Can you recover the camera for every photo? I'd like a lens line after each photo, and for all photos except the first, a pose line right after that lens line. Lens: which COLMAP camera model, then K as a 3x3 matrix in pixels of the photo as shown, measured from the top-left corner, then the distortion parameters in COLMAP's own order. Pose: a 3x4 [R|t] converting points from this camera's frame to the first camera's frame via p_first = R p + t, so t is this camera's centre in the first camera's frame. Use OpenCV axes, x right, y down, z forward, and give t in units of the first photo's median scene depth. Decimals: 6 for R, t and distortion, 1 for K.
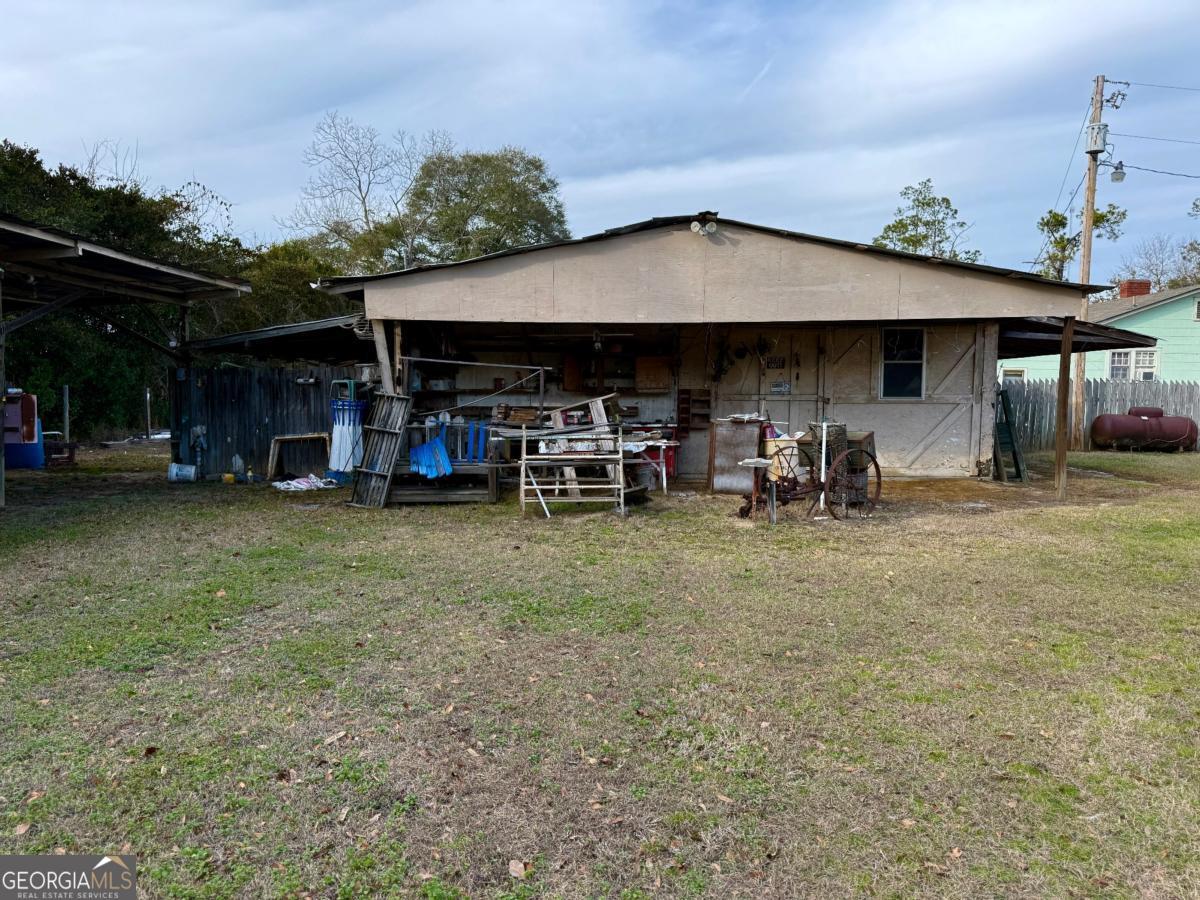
lens RADIAL K [[854.1, 0, 595.7], [0, 854.1, 450.8], [0, 0, 1]] dist [0.003284, -0.000372]
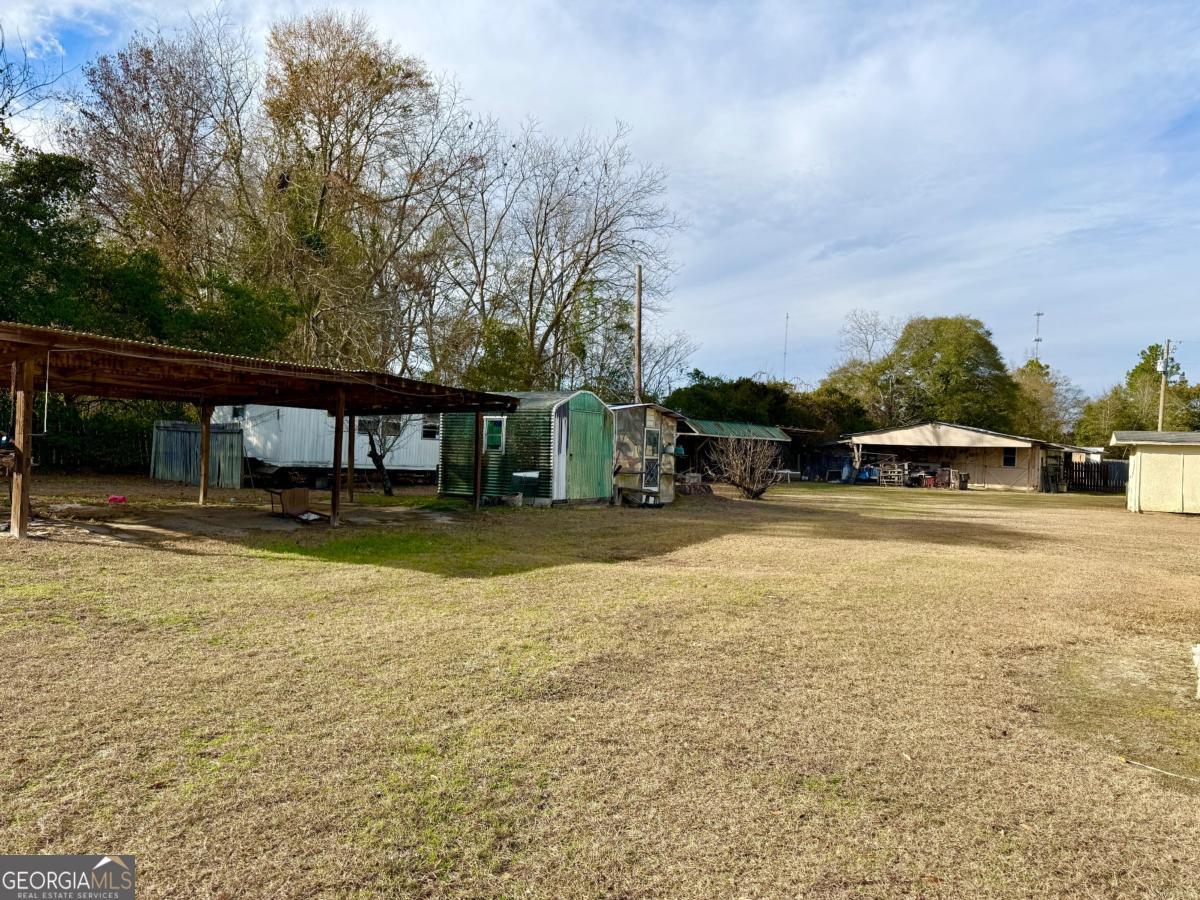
lens RADIAL K [[854.1, 0, 597.7], [0, 854.1, 449.6], [0, 0, 1]] dist [0.003284, -0.000372]
pose [[0.832112, 0.025700, -0.554012, 0.863733], [-0.066842, 0.996292, -0.054178, 0.162996], [0.550565, 0.082113, 0.830744, -2.691276]]
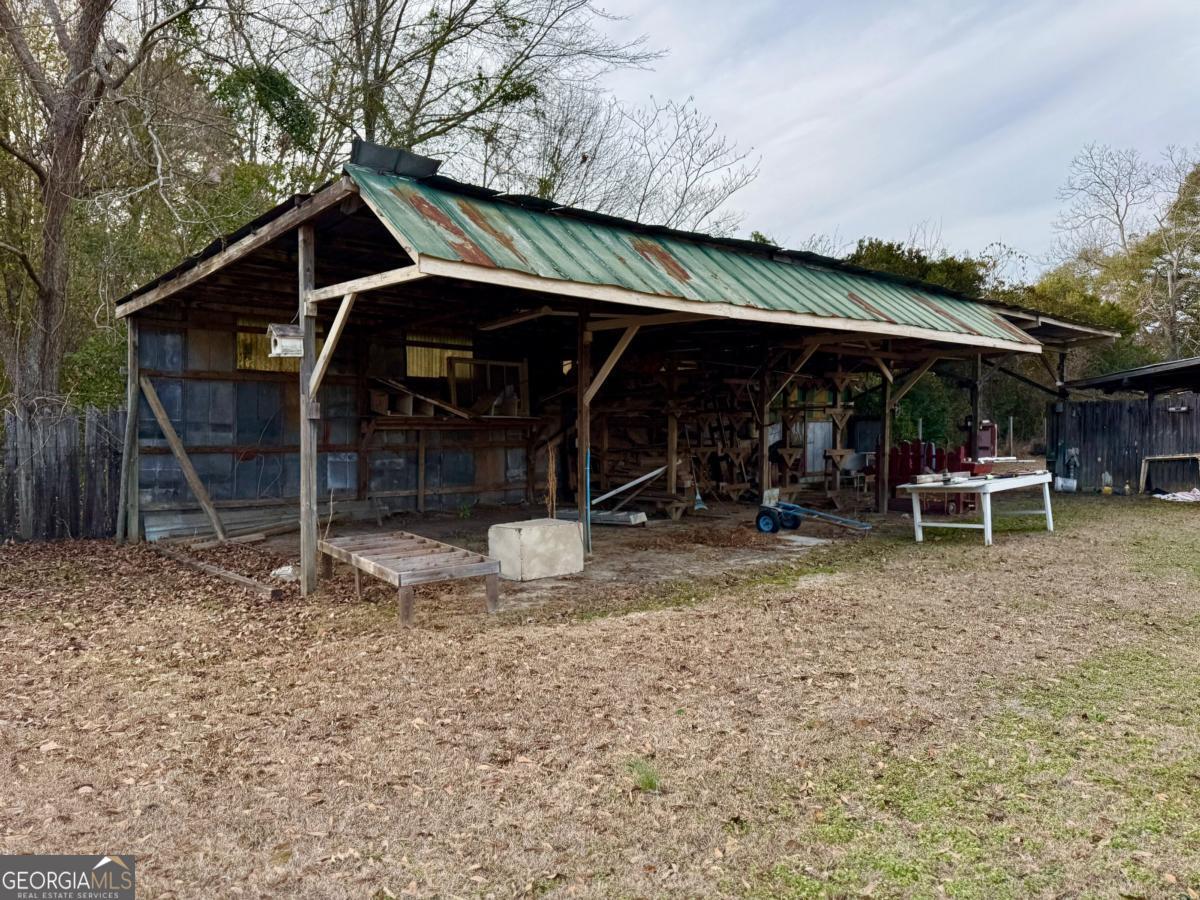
lens RADIAL K [[854.1, 0, 603.0], [0, 854.1, 446.5], [0, 0, 1]] dist [0.003284, -0.000372]
pose [[0.728097, -0.000338, -0.685474, -0.110104], [-0.027632, 0.999173, -0.029843, 0.024854], [0.684917, 0.040670, 0.727485, -0.374553]]
